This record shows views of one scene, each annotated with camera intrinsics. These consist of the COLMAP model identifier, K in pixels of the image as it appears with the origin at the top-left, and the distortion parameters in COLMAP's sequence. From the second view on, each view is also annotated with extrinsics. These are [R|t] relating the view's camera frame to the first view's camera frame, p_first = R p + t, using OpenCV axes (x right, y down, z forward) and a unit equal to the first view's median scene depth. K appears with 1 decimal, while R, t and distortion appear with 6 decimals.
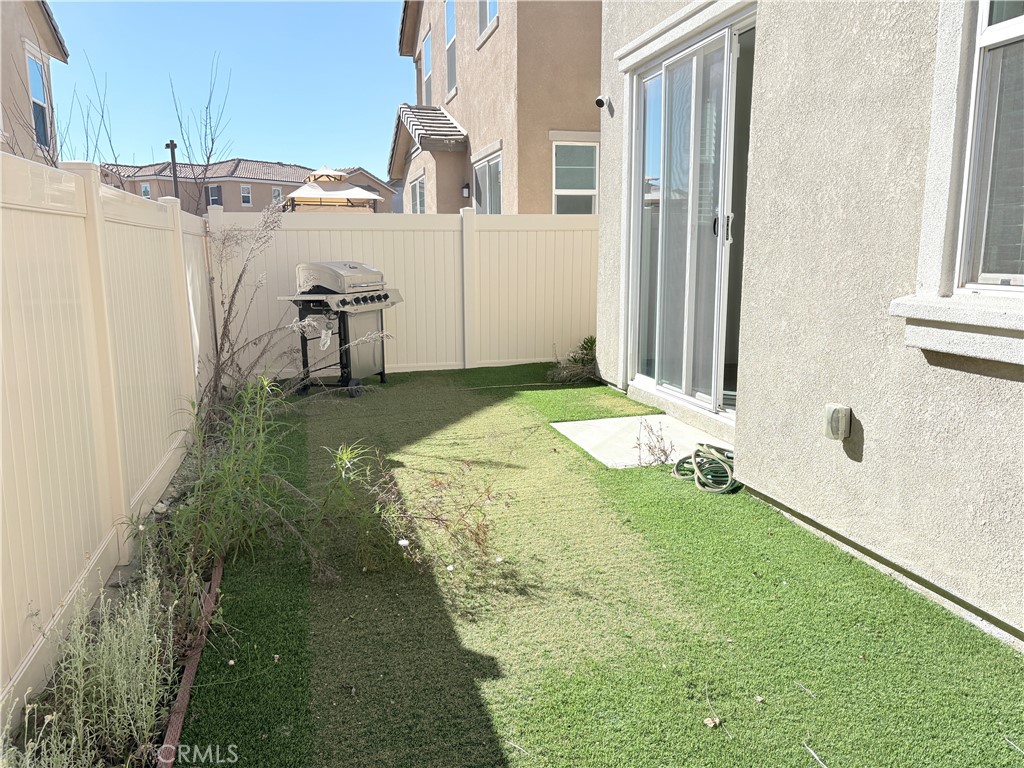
lens RADIAL K [[774.4, 0, 512.9], [0, 774.4, 384.5], [0, 0, 1]] dist [0.002388, 0.000110]
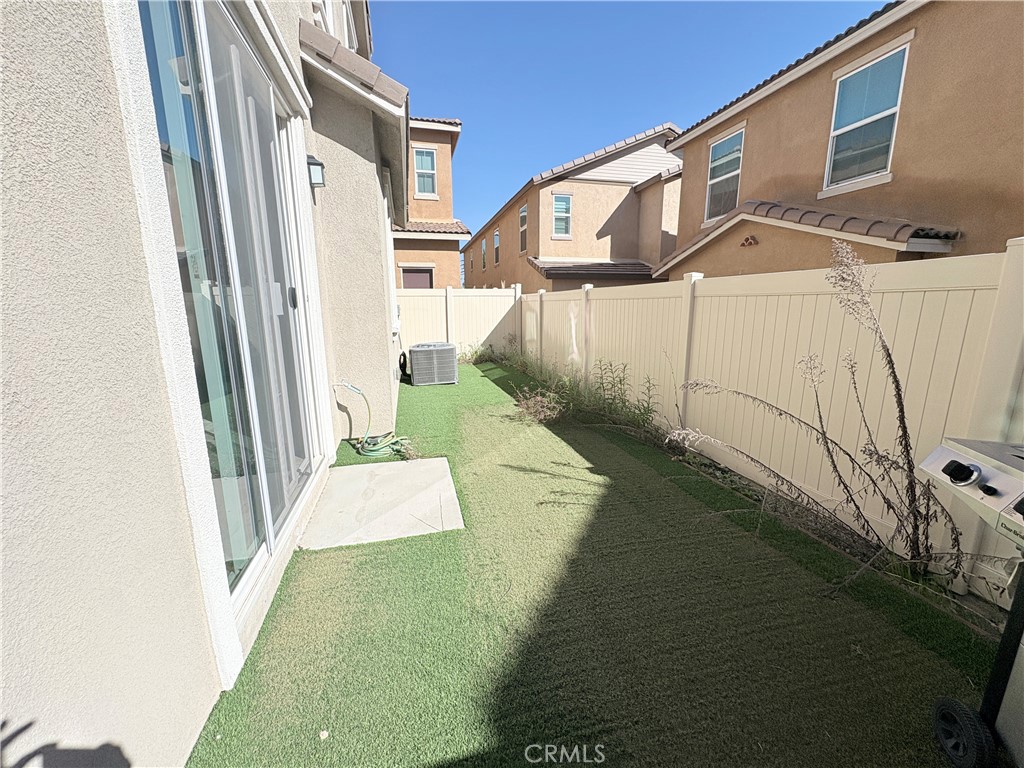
lens RADIAL K [[408.4, 0, 513.3], [0, 408.4, 383.9], [0, 0, 1]] dist [0.000117, -0.000213]
pose [[-0.999999, 0.000660, 0.000894, -0.006902], [0.000940, 0.931581, 0.363533, -0.308109], [-0.000593, 0.363534, -0.931581, 1.624038]]
